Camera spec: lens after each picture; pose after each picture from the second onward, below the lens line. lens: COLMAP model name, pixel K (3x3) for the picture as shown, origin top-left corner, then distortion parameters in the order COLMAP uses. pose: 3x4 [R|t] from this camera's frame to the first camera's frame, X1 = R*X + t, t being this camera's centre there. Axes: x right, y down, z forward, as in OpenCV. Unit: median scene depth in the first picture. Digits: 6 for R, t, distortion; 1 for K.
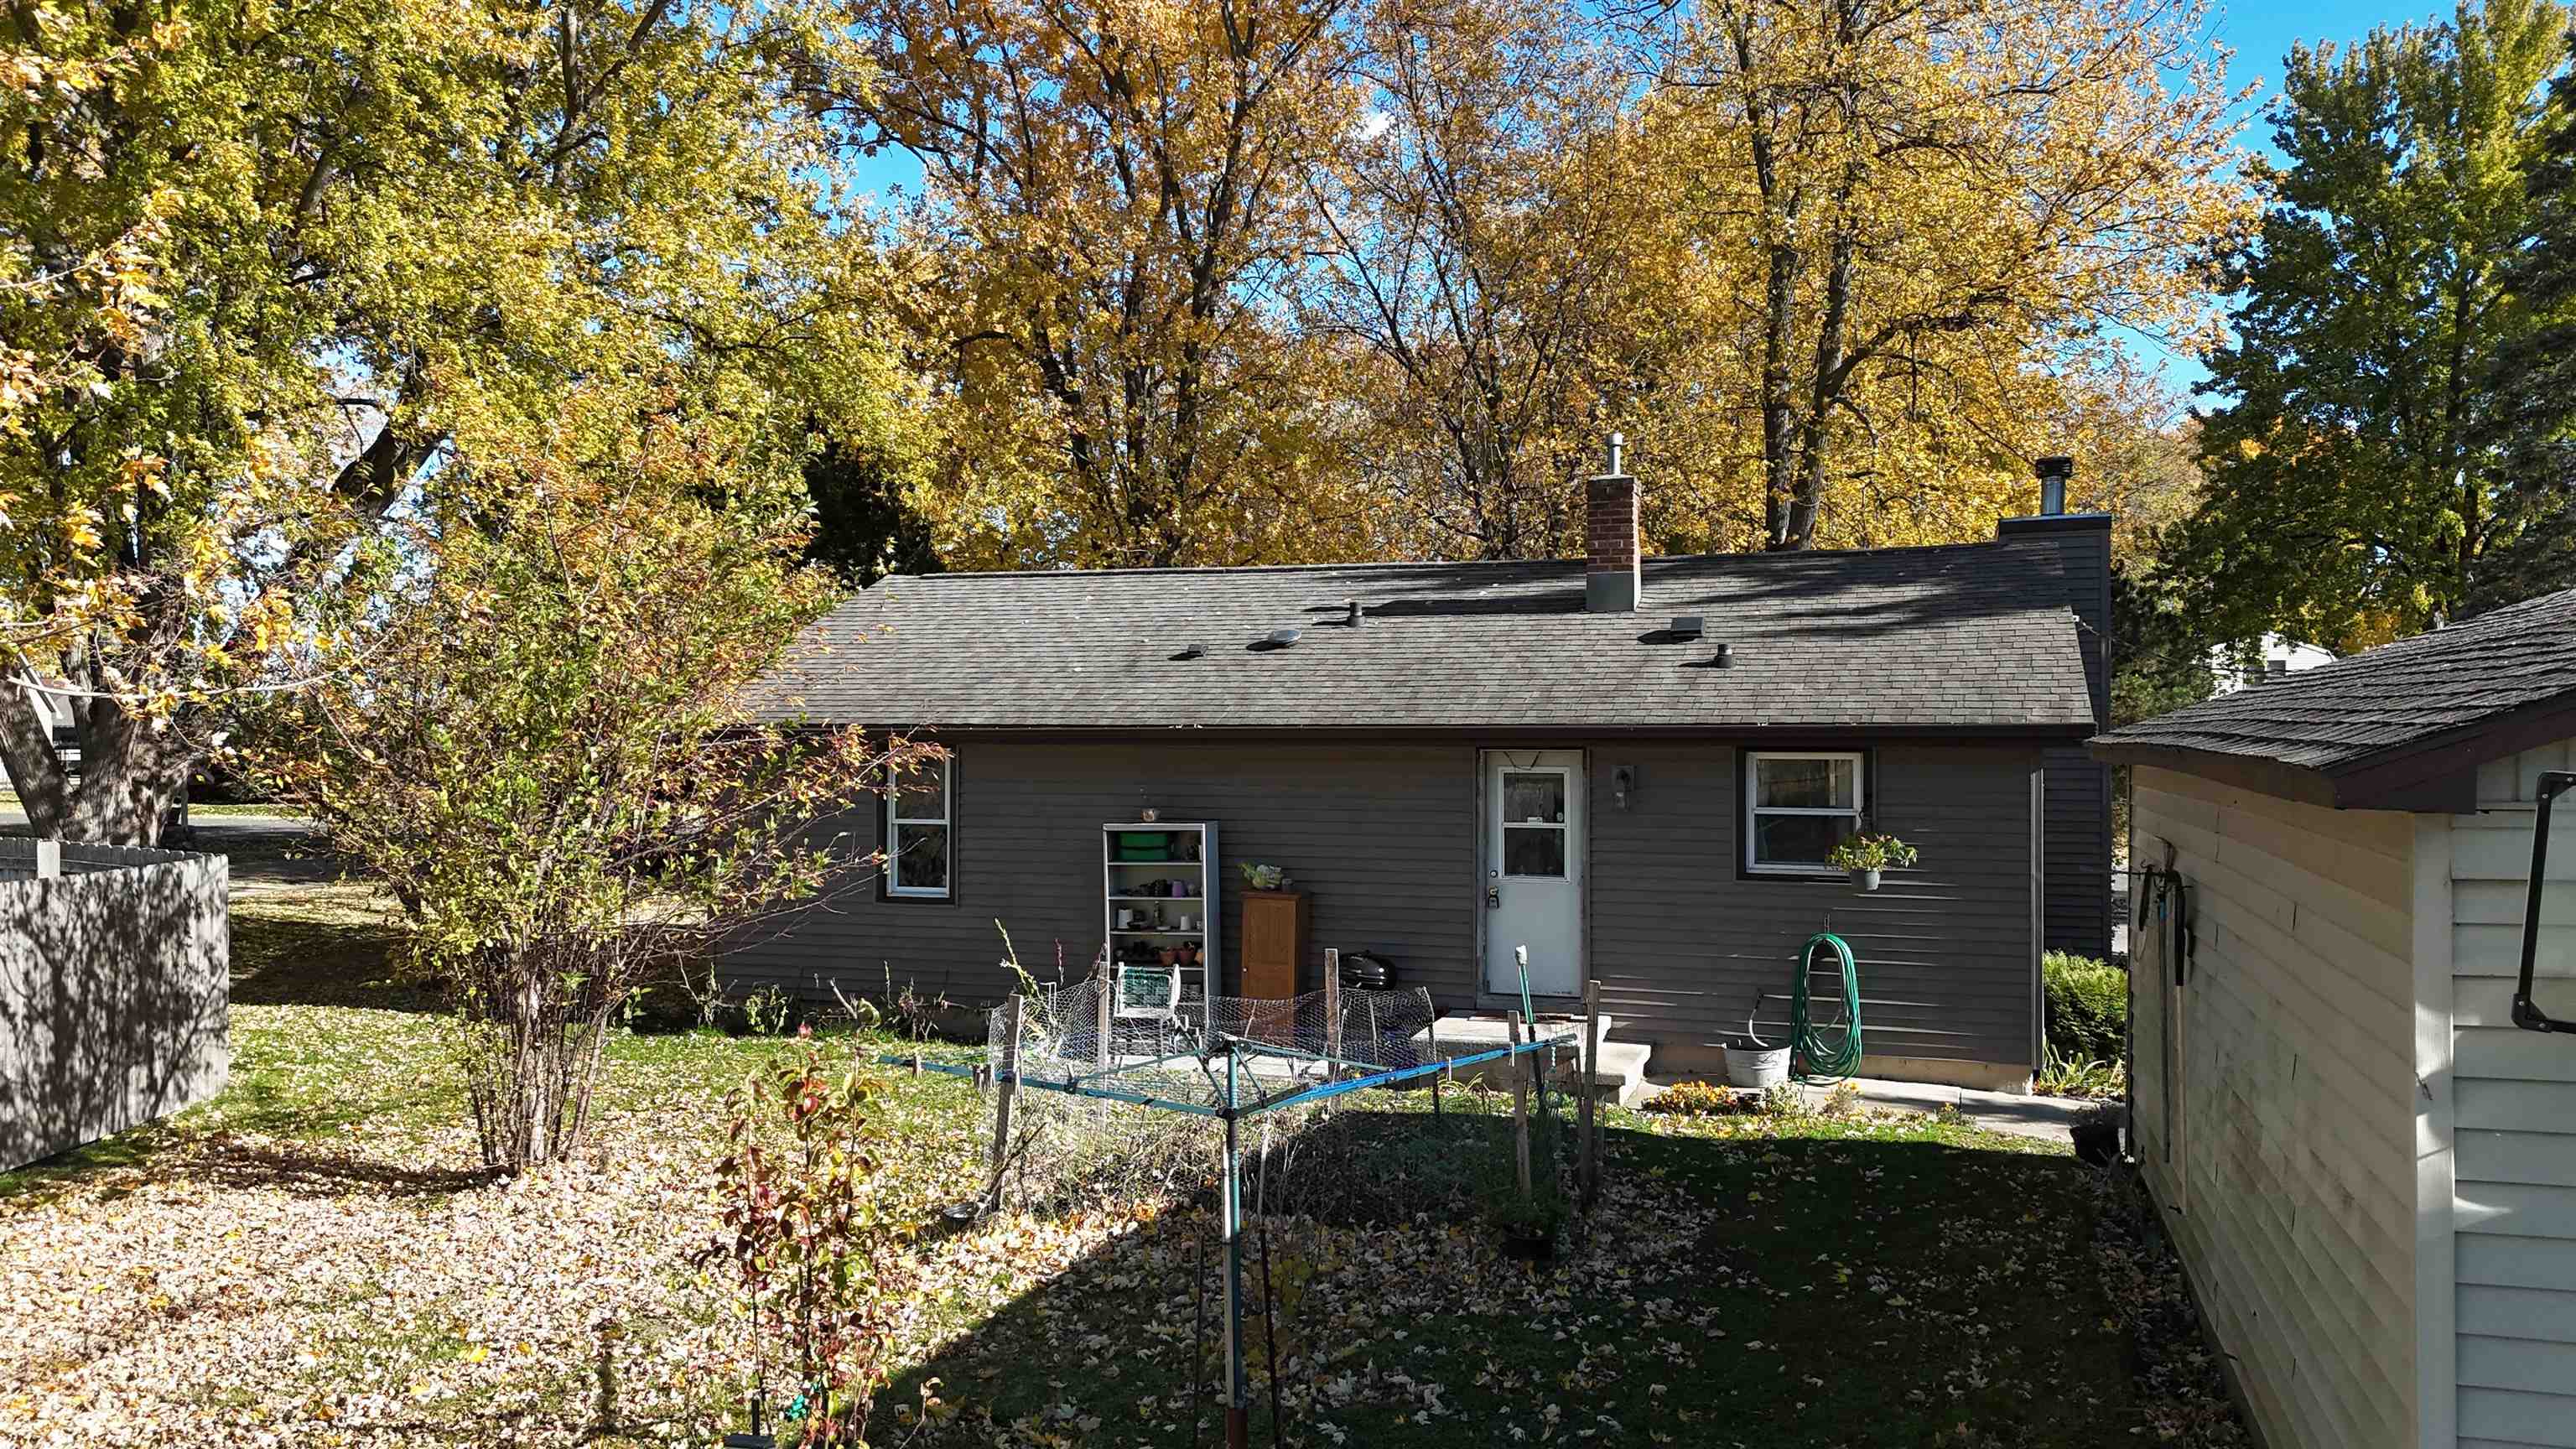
lens RADIAL K [[1803.8, 0, 1277.2], [0, 1803.8, 758.5], [0, 0, 1]] dist [0.053841, 0.000522]
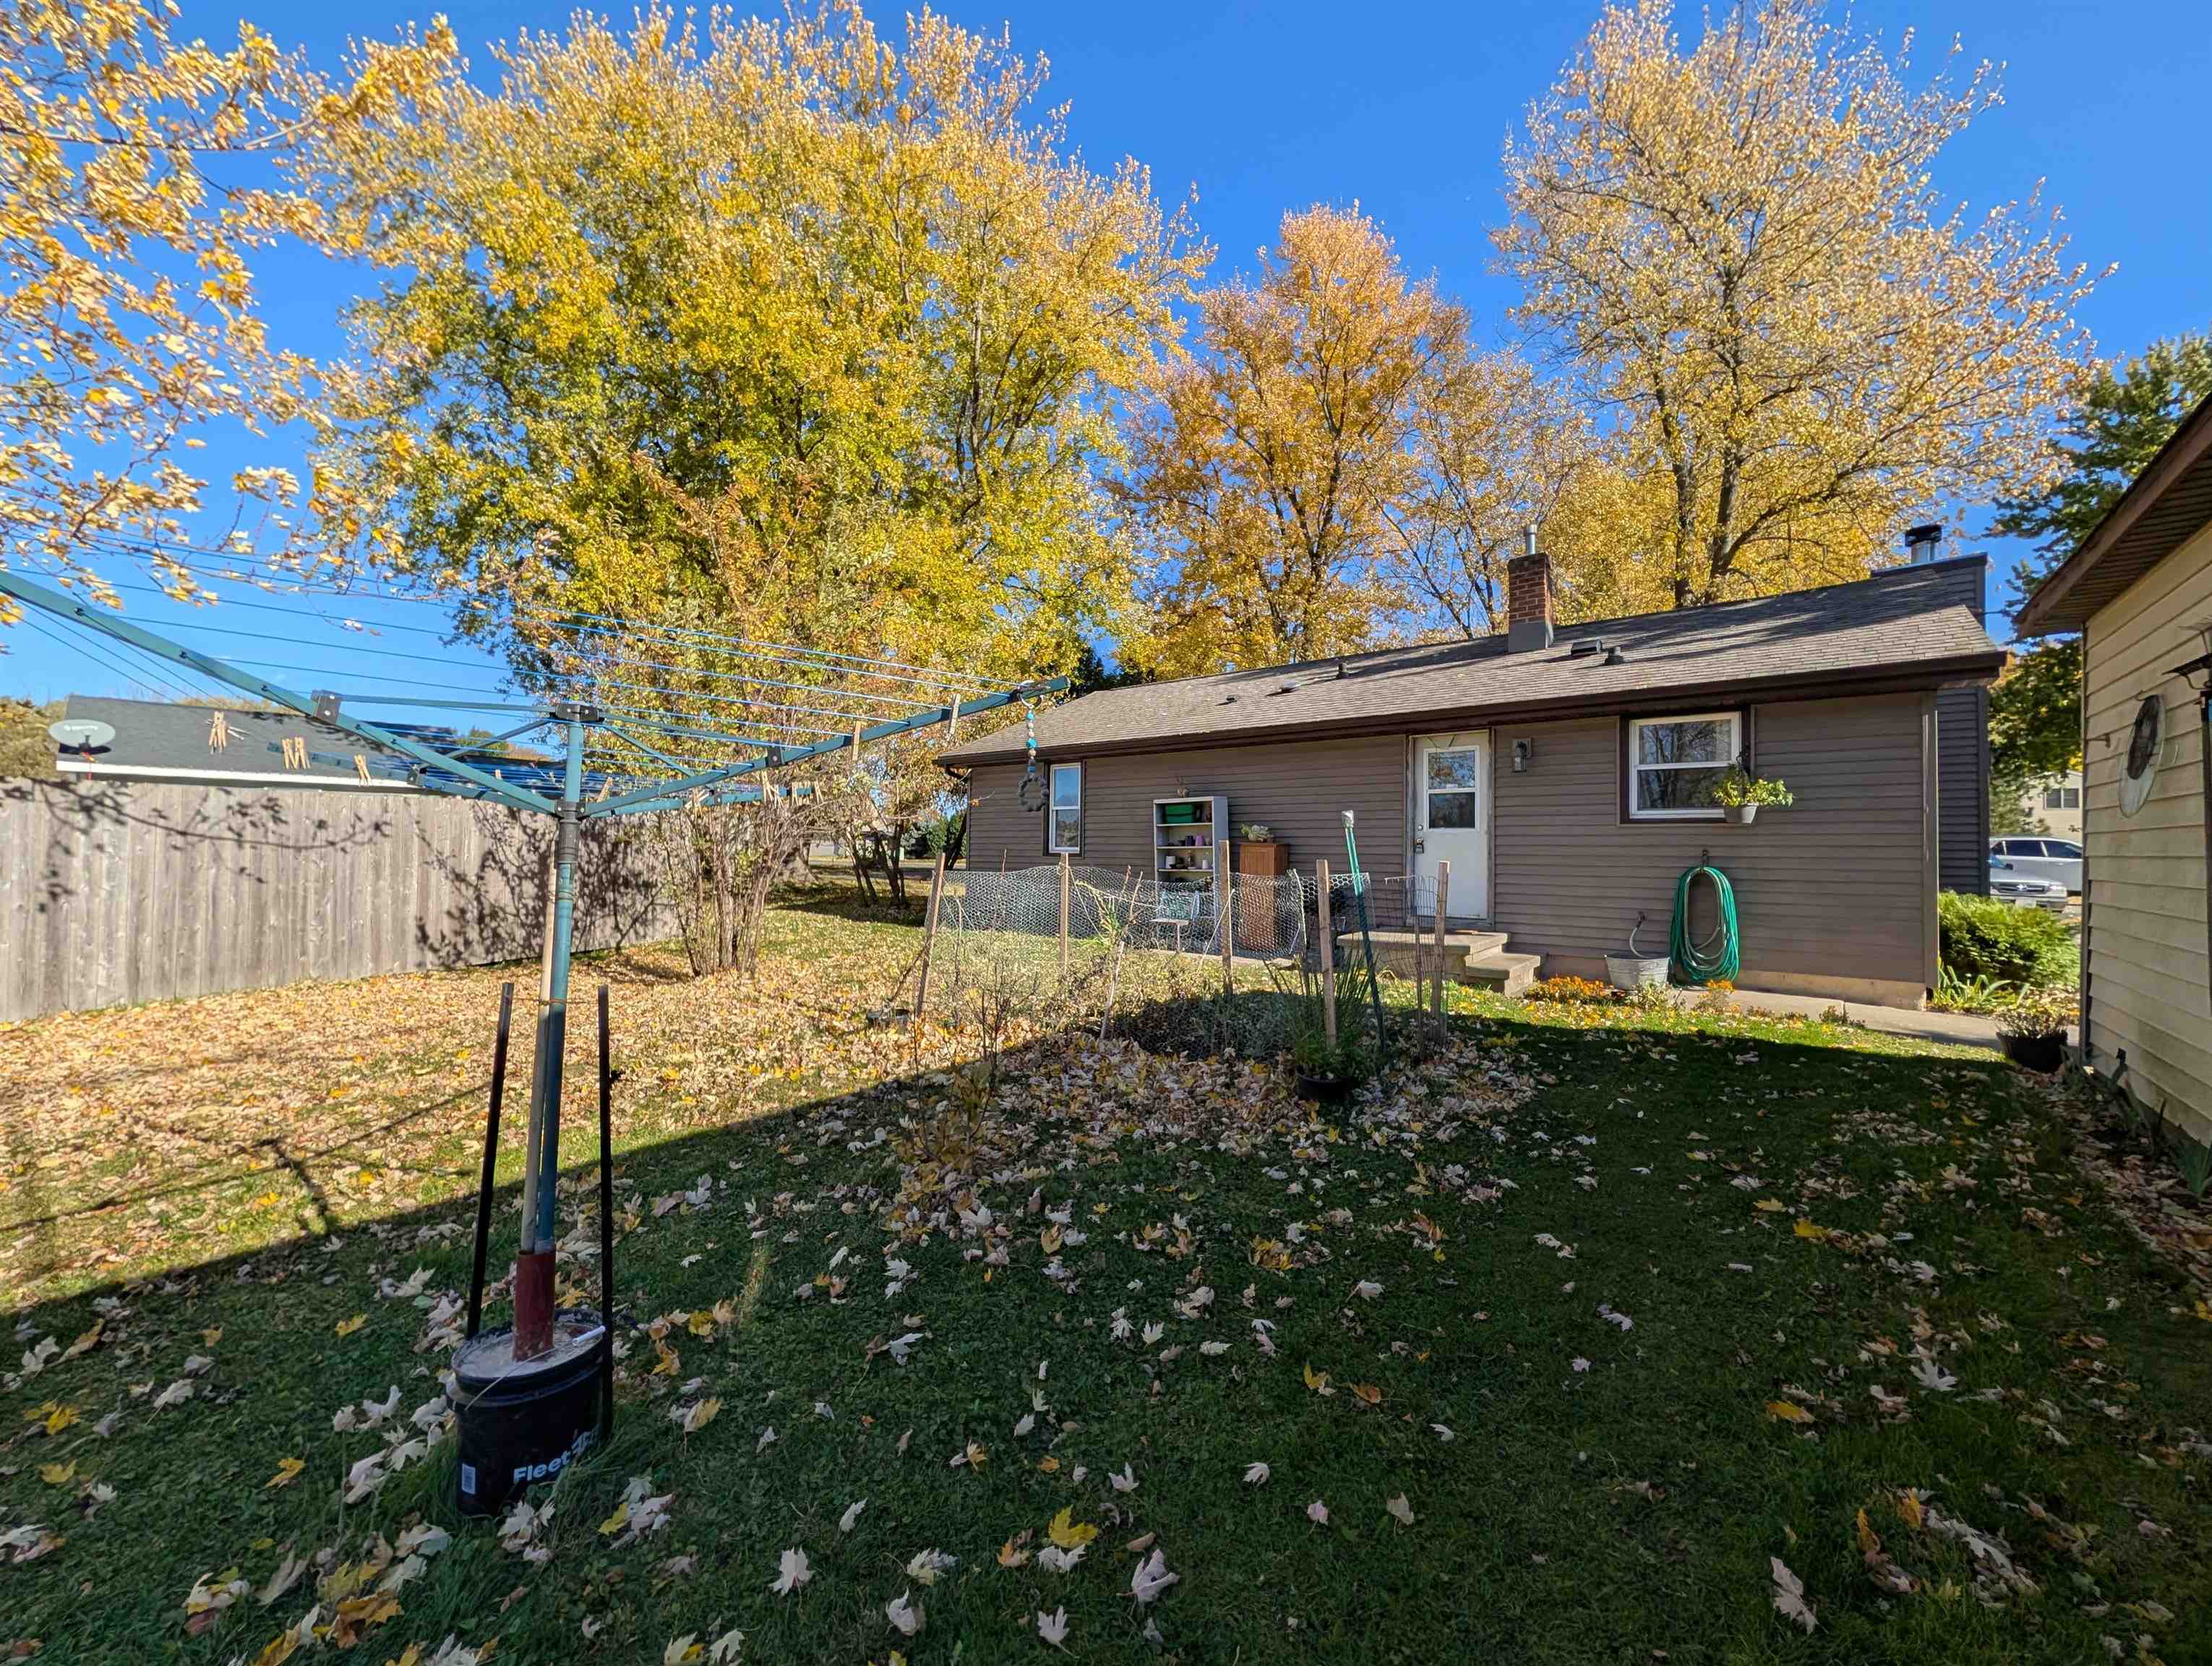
lens RADIAL K [[851.7, 0, 1106.0], [0, 851.7, 833.0], [0, 0, 1]] dist [0.002919, 0.000406]
pose [[0.943016, 0.003109, -0.332733, 0.118396], [-0.012347, 0.999595, -0.025653, 0.093660], [0.332518, 0.028299, 0.942672, 0.341949]]
